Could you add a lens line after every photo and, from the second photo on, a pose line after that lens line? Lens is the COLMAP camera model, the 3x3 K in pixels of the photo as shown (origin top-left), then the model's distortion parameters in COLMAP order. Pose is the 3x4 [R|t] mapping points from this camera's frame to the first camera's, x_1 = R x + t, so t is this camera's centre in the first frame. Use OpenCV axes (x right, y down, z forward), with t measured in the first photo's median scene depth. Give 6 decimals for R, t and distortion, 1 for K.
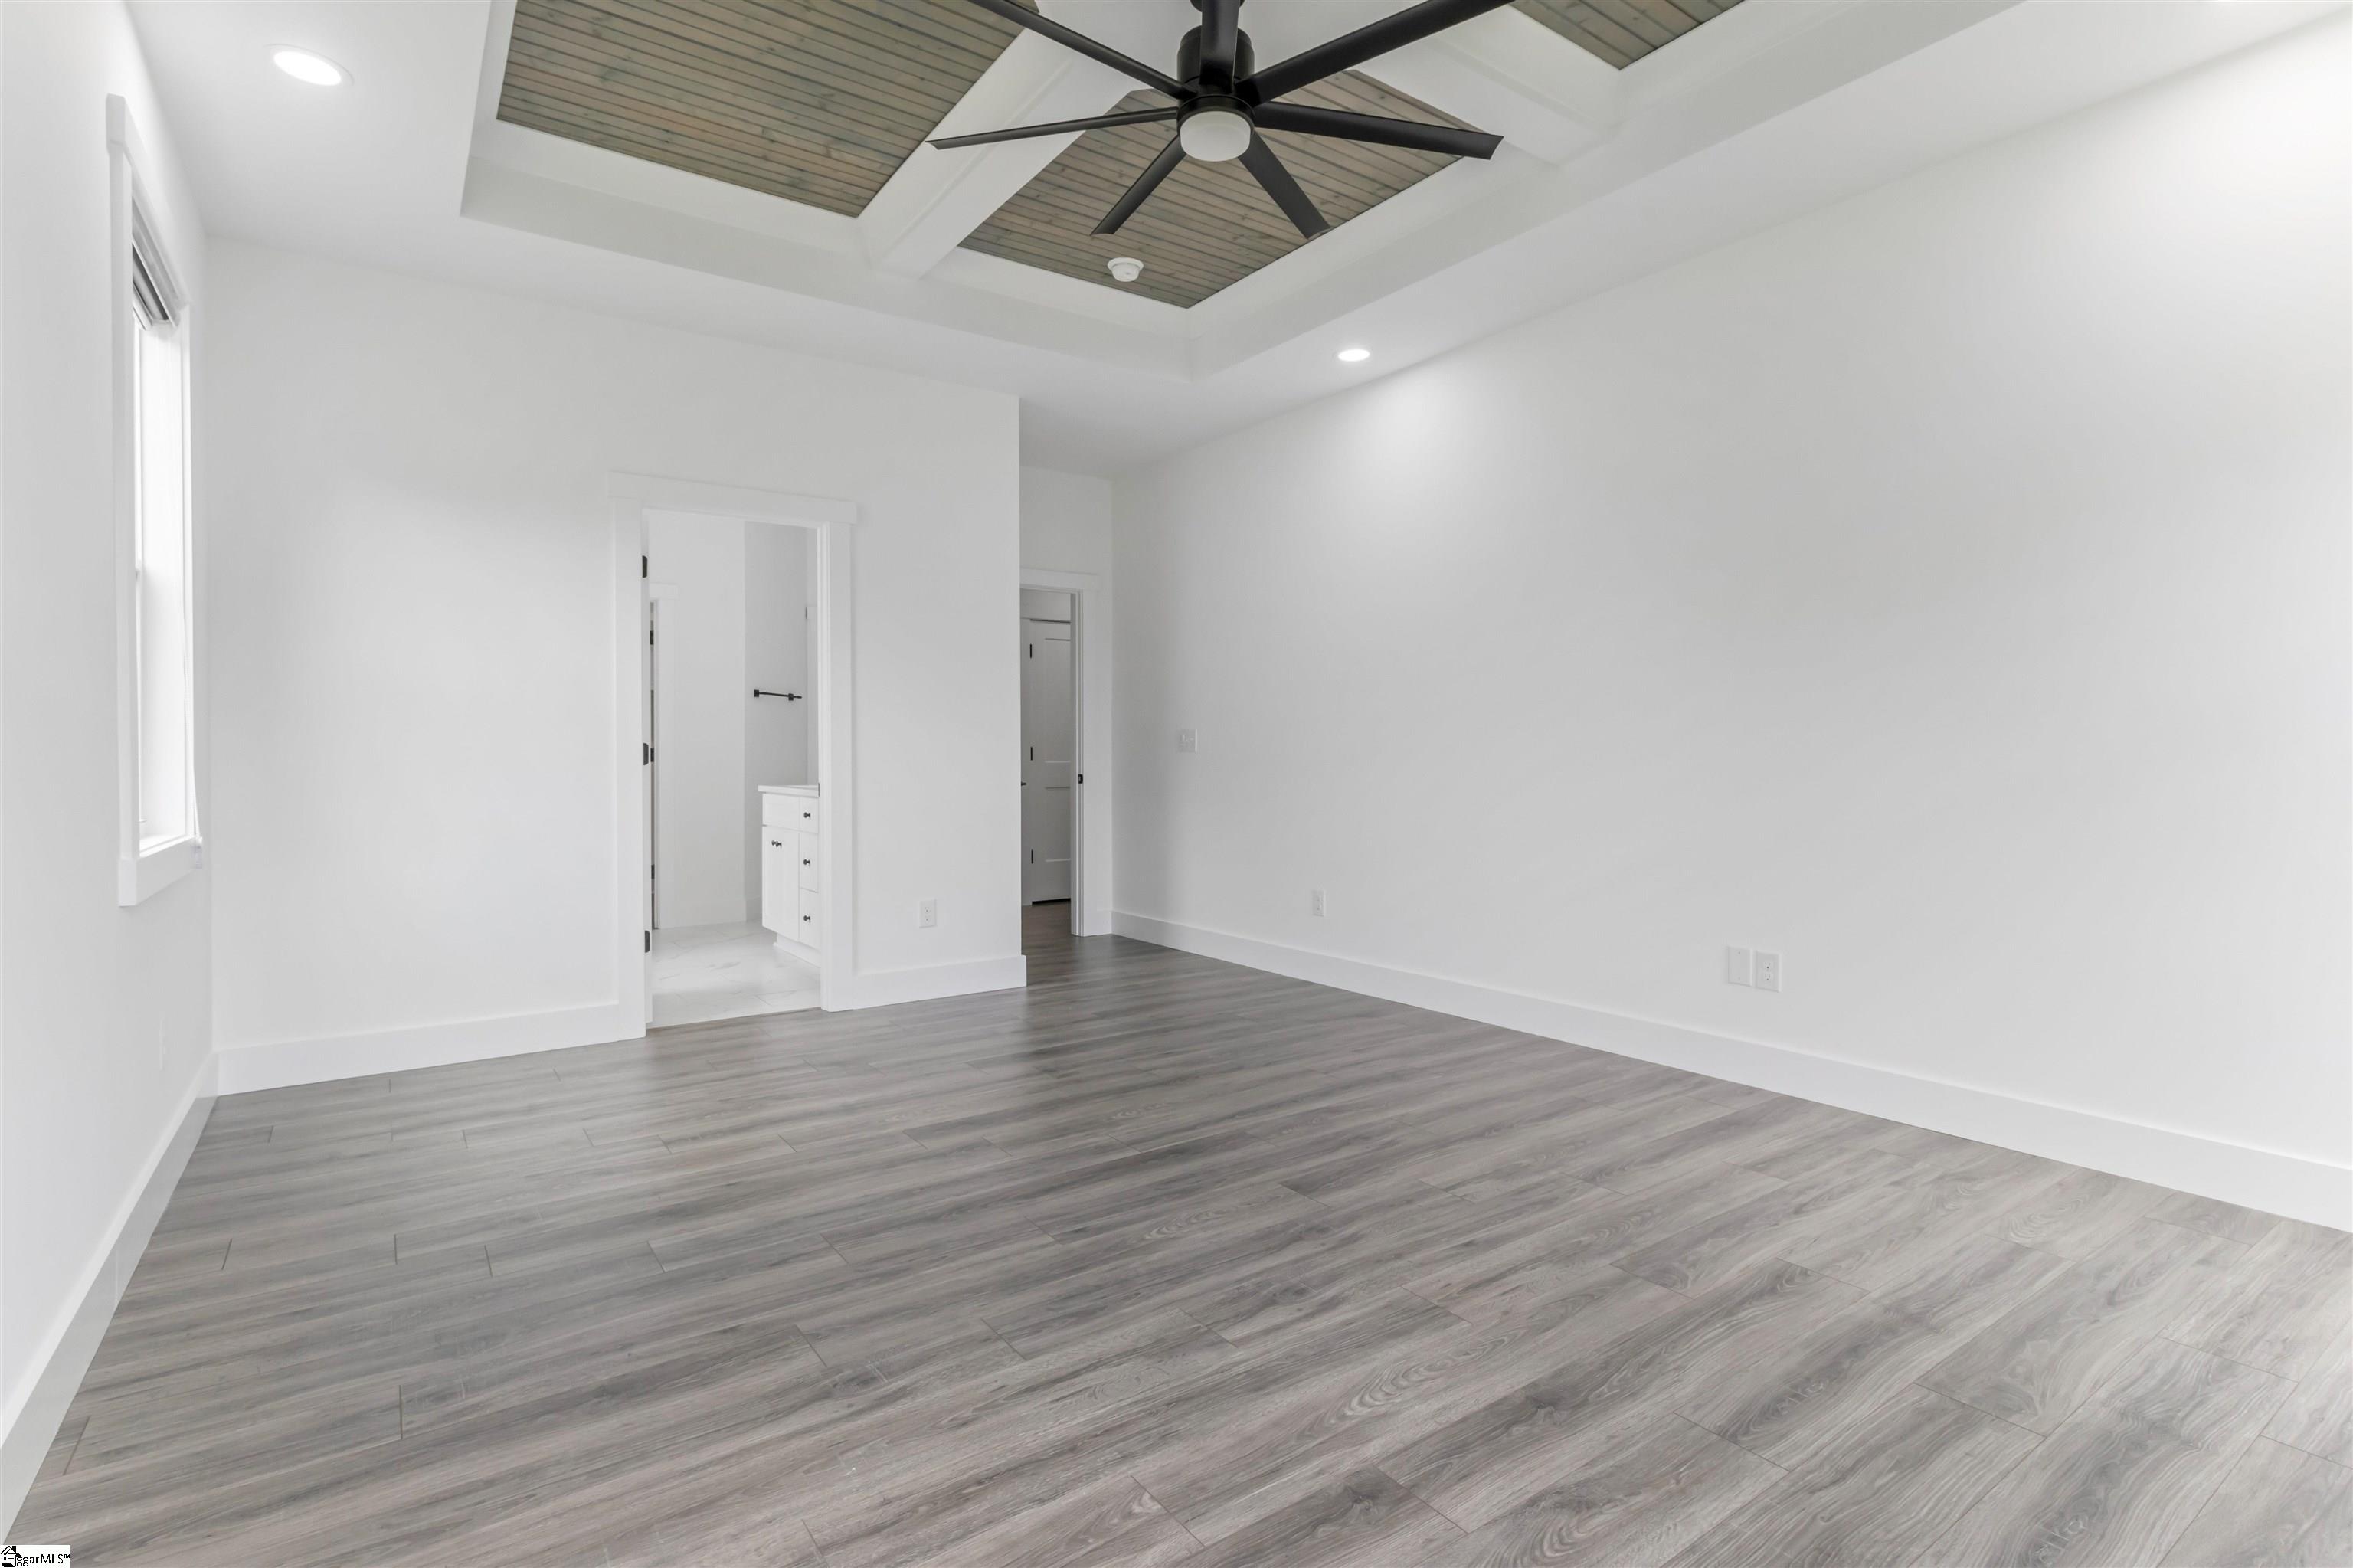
lens RADIAL K [[1126.6, 0, 1176.6], [0, 1126.6, 770.6], [0, 0, 1]] dist [0.001818, -0.001209]
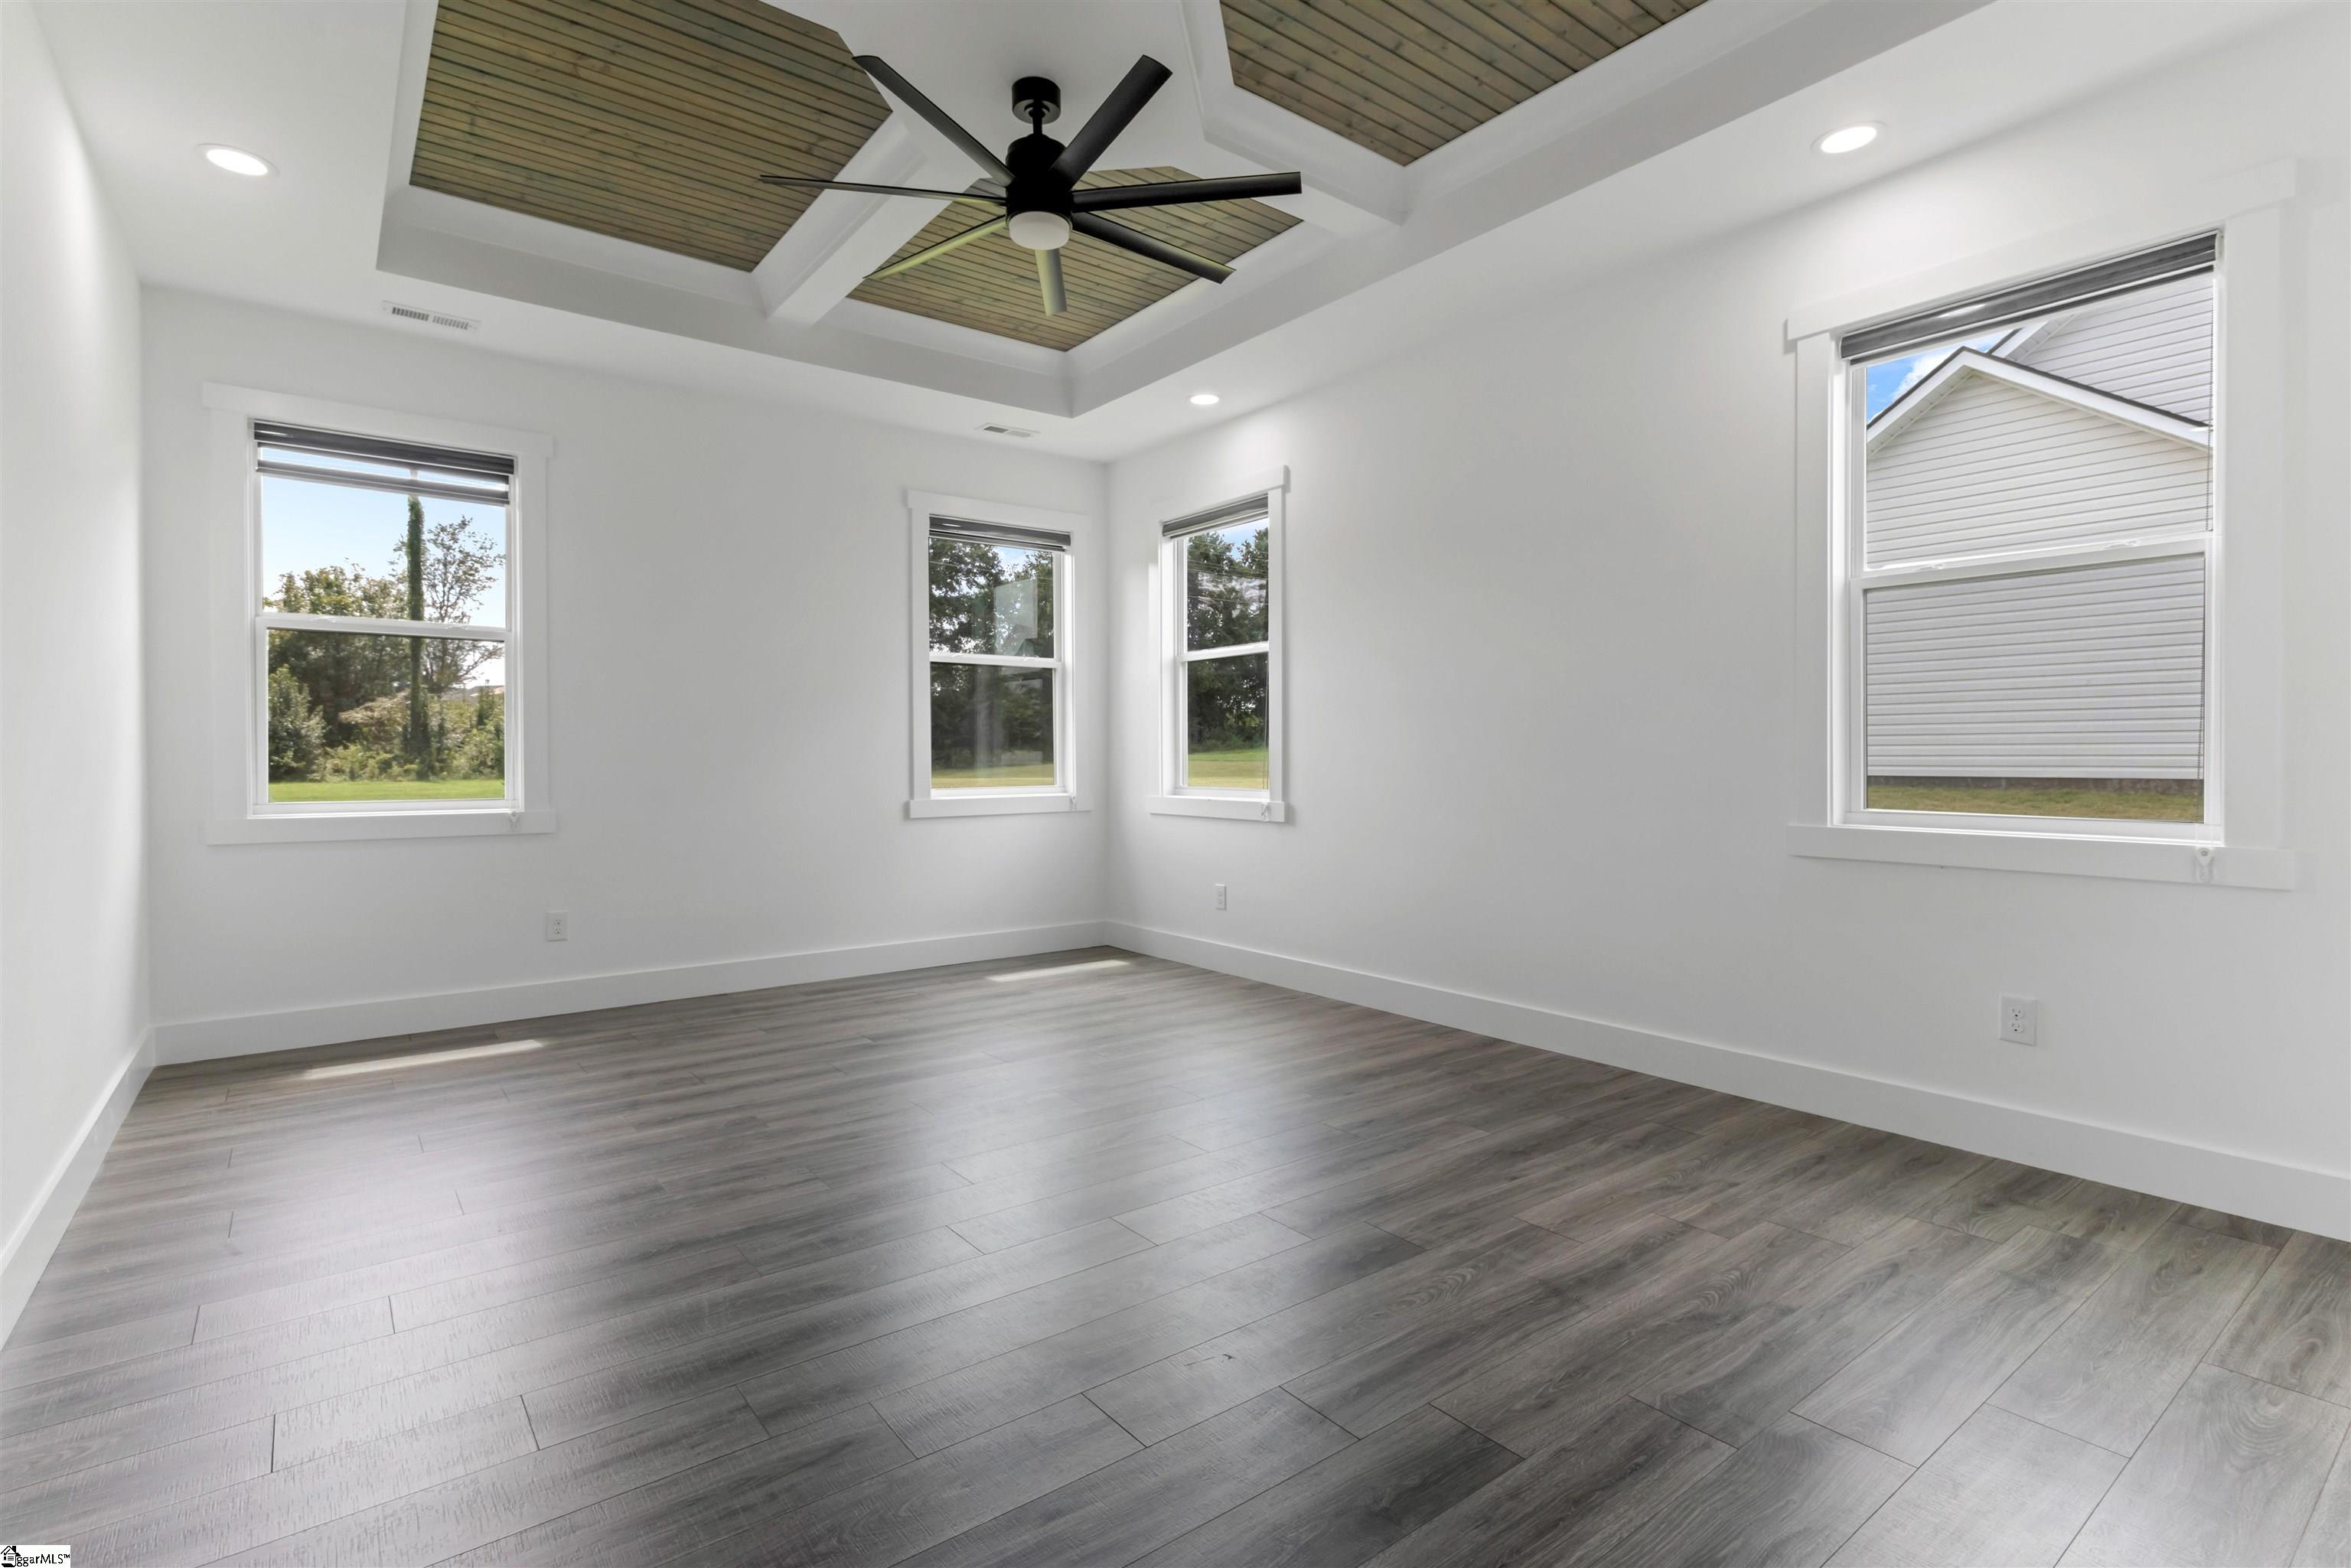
lens RADIAL K [[1125.6, 0, 1172.3], [0, 1125.6, 776.0], [0, 0, 1]] dist [0.001818, -0.001209]
pose [[-0.999339, 0.003593, -0.036175, -0.055914], [0.002436, 0.999486, 0.031971, -0.031705], [0.036272, 0.031861, -0.998834, 2.192130]]
